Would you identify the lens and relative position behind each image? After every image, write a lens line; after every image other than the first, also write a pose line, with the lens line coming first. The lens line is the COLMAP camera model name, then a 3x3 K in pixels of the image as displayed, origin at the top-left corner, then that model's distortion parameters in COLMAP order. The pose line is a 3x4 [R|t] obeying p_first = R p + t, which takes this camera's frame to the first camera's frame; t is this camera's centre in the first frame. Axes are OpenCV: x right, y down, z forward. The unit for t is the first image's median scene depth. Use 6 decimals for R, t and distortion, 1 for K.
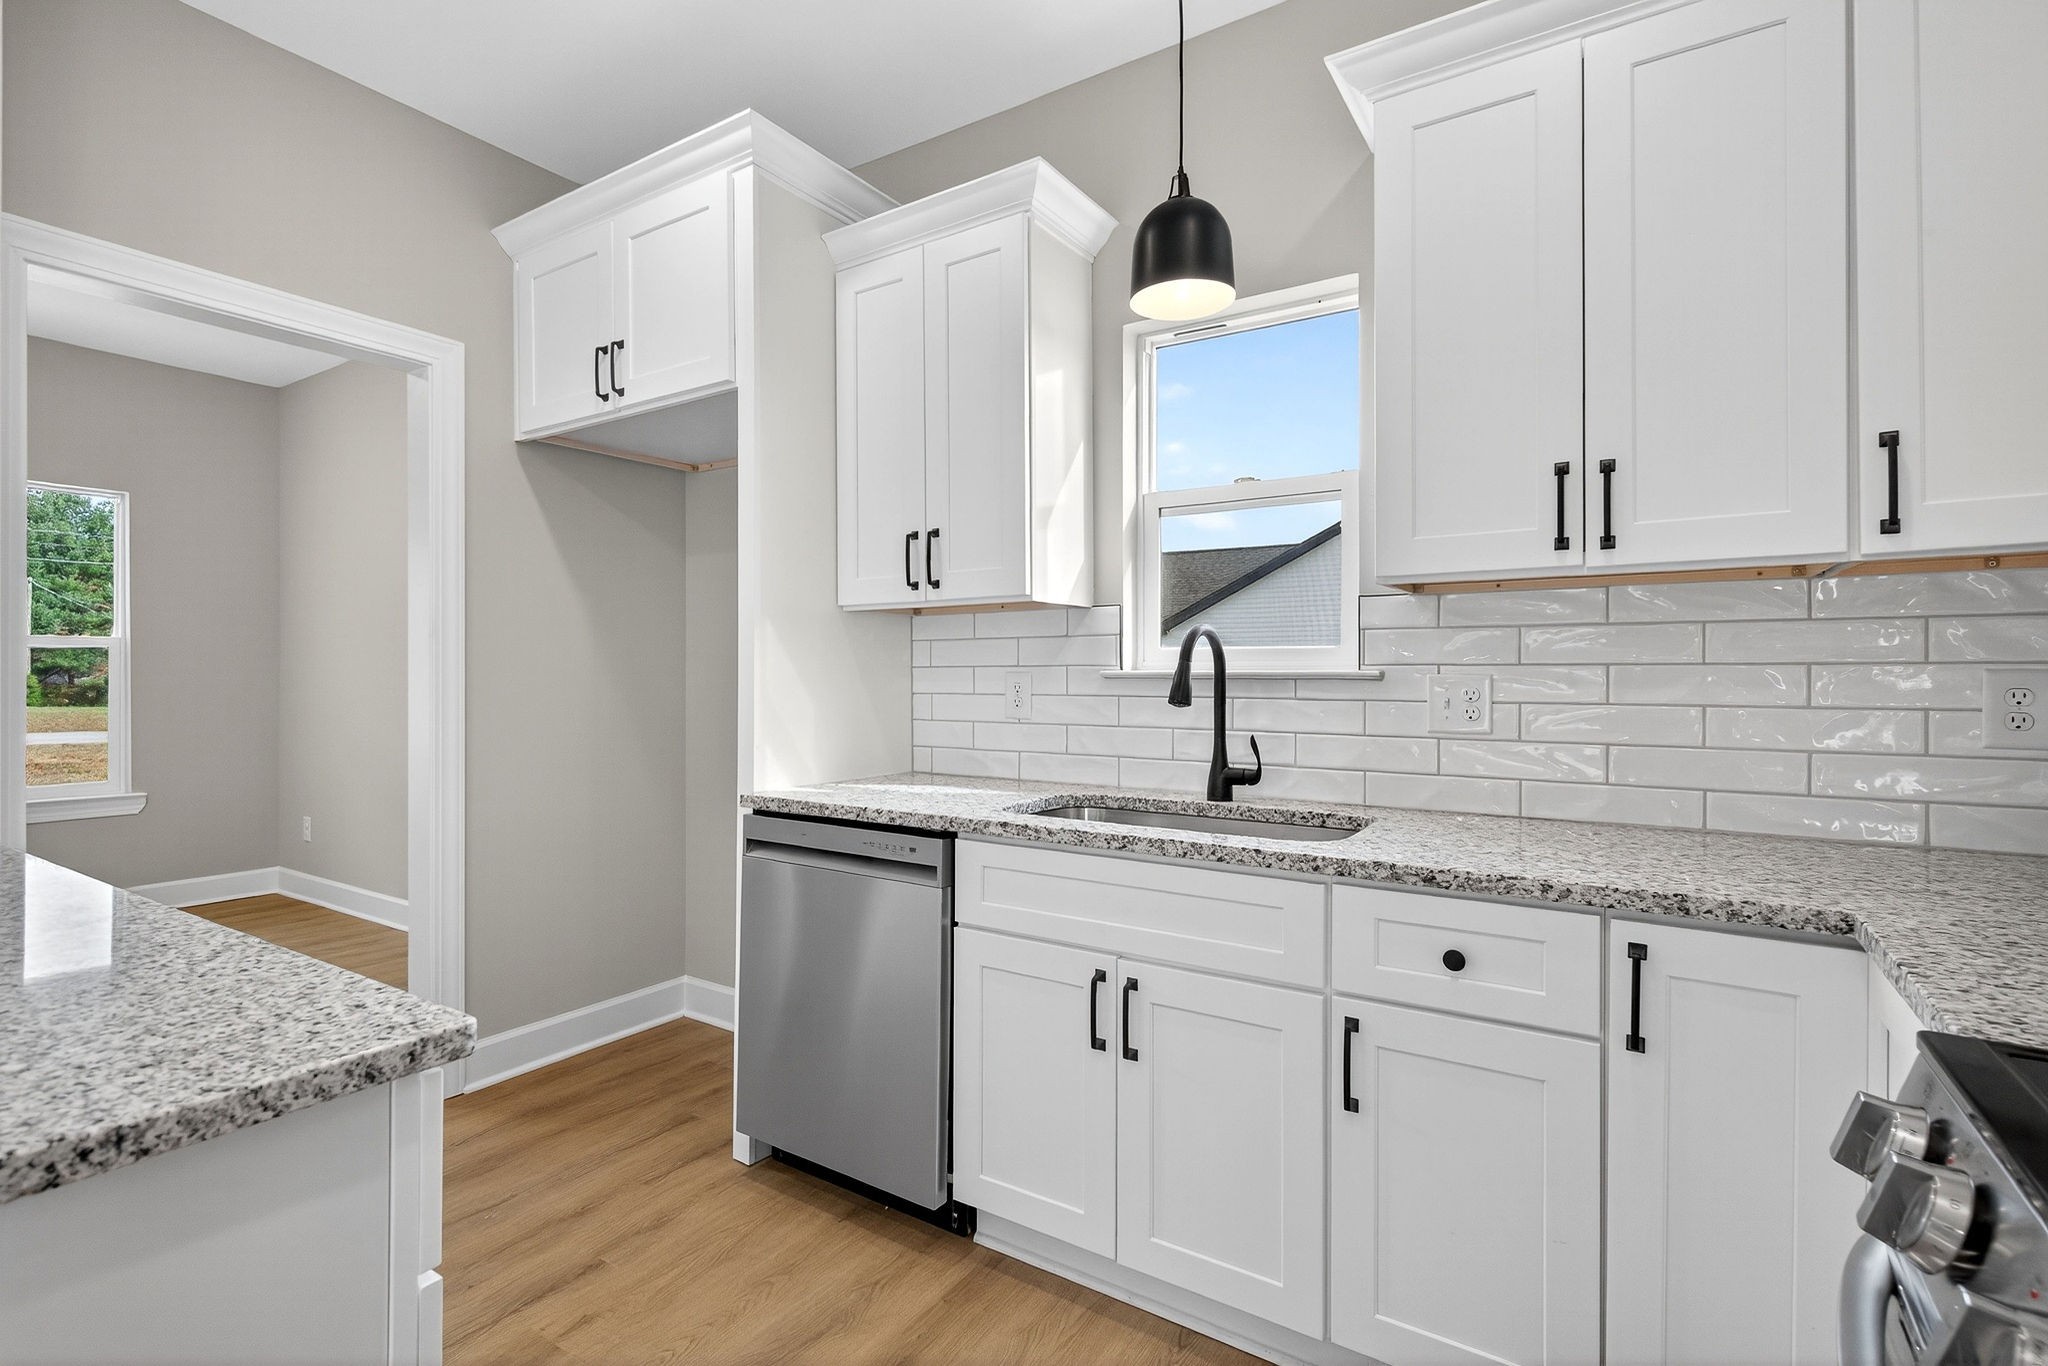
lens RADIAL K [[949.6, 0, 1025.3], [0, 949.6, 679.7], [0, 0, 1]] dist [0.004674, 0.000091]
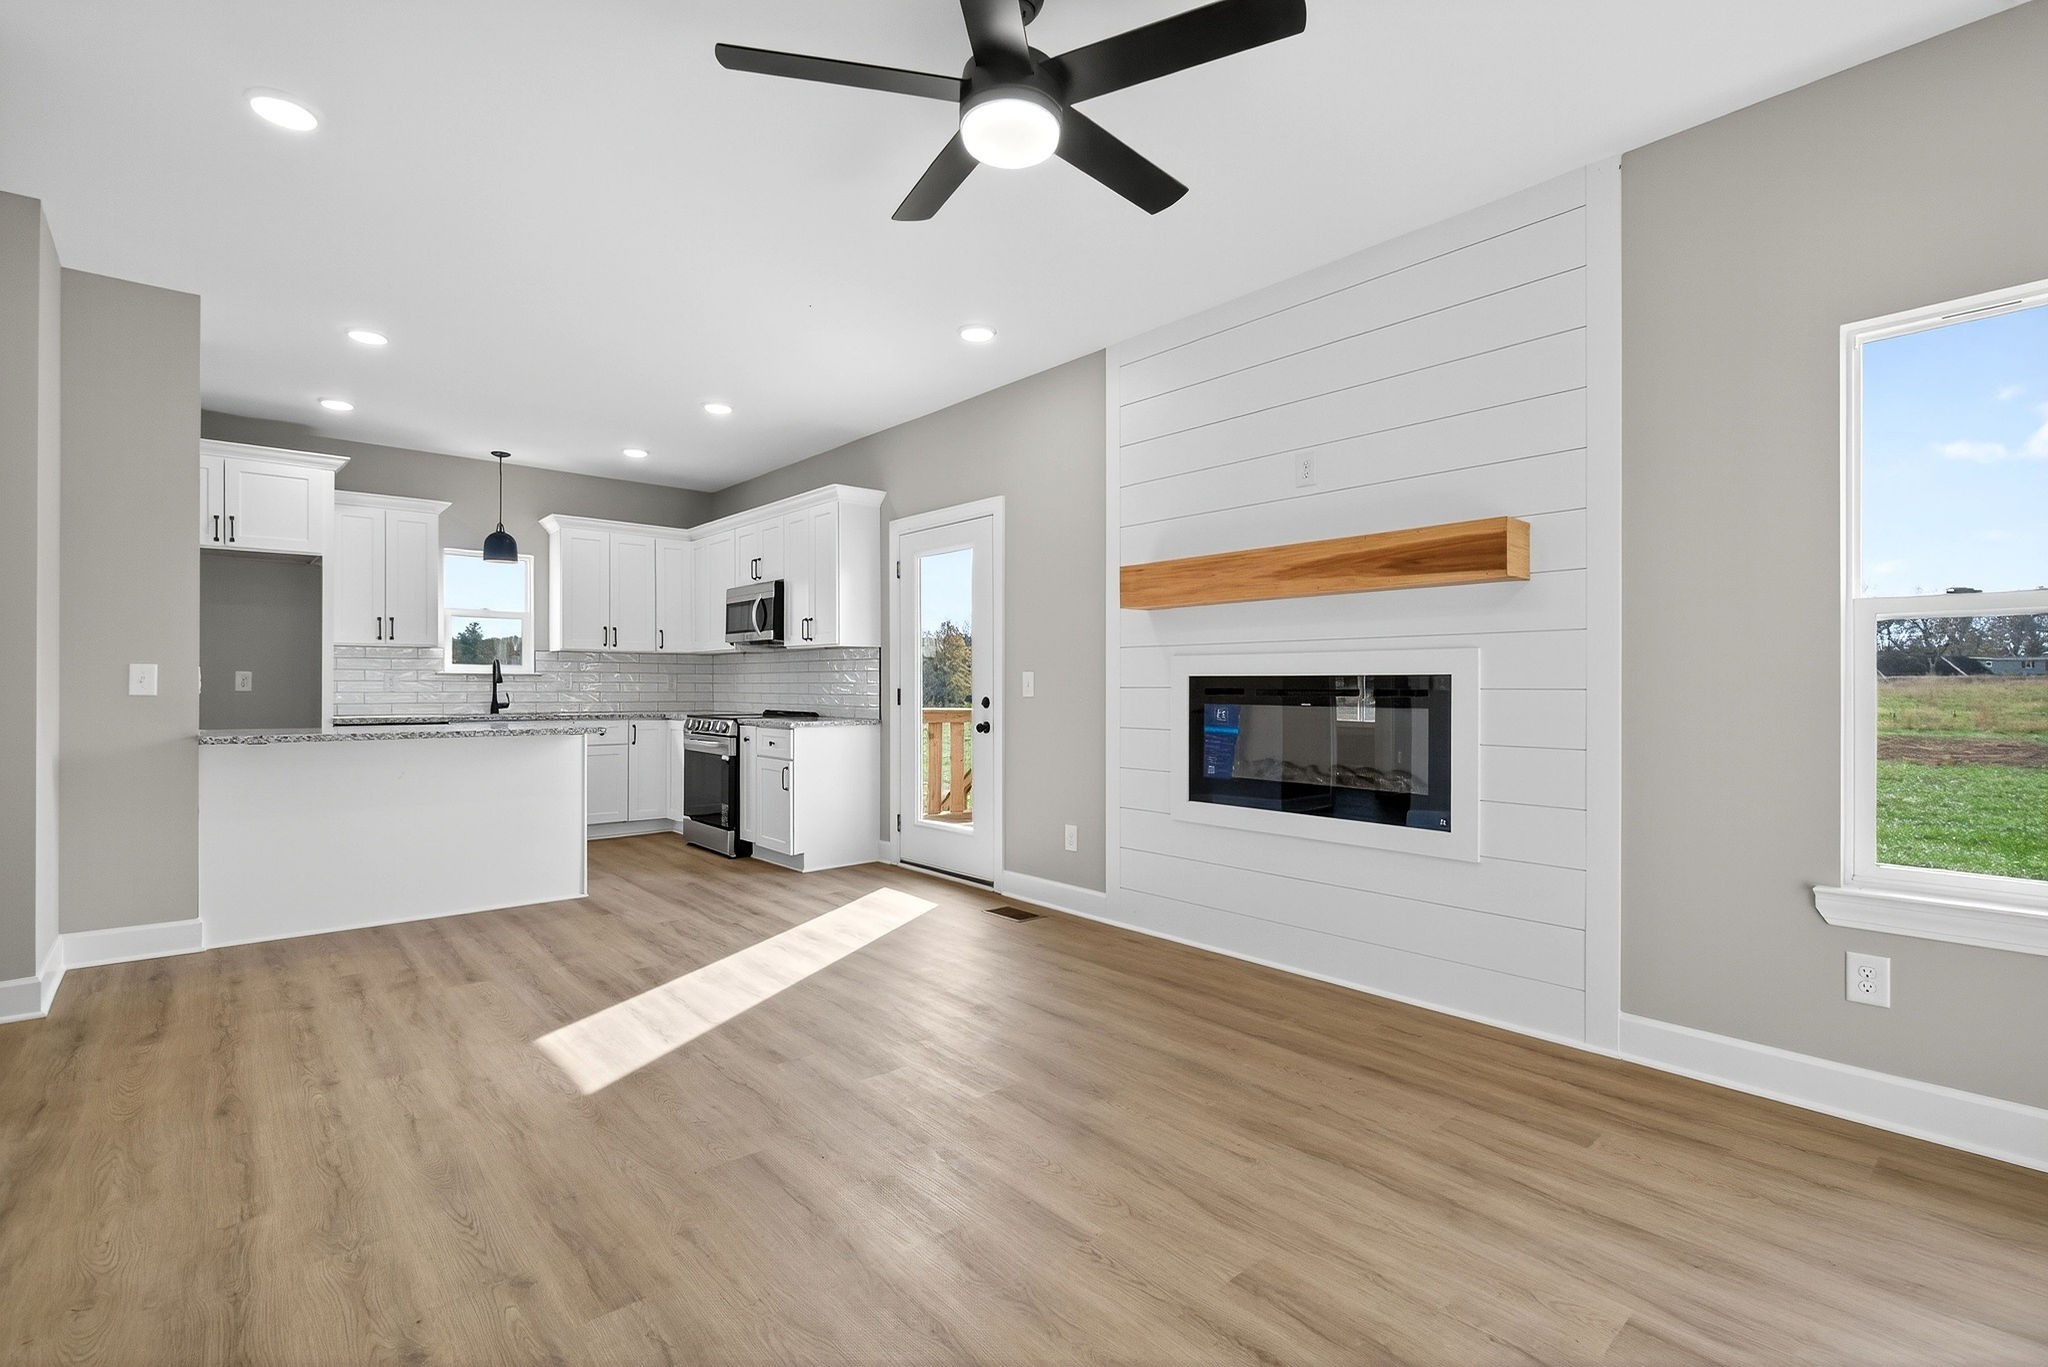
lens RADIAL K [[923.0, 0, 1014.0], [0, 923.0, 690.0], [0, 0, 1]] dist [-0.001059, 0.000141]
pose [[0.271729, -0.007195, 0.962347, -2.447021], [0.000416, 0.999973, 0.007359, 0.029500], [-0.962374, -0.001599, 0.271725, -1.602630]]
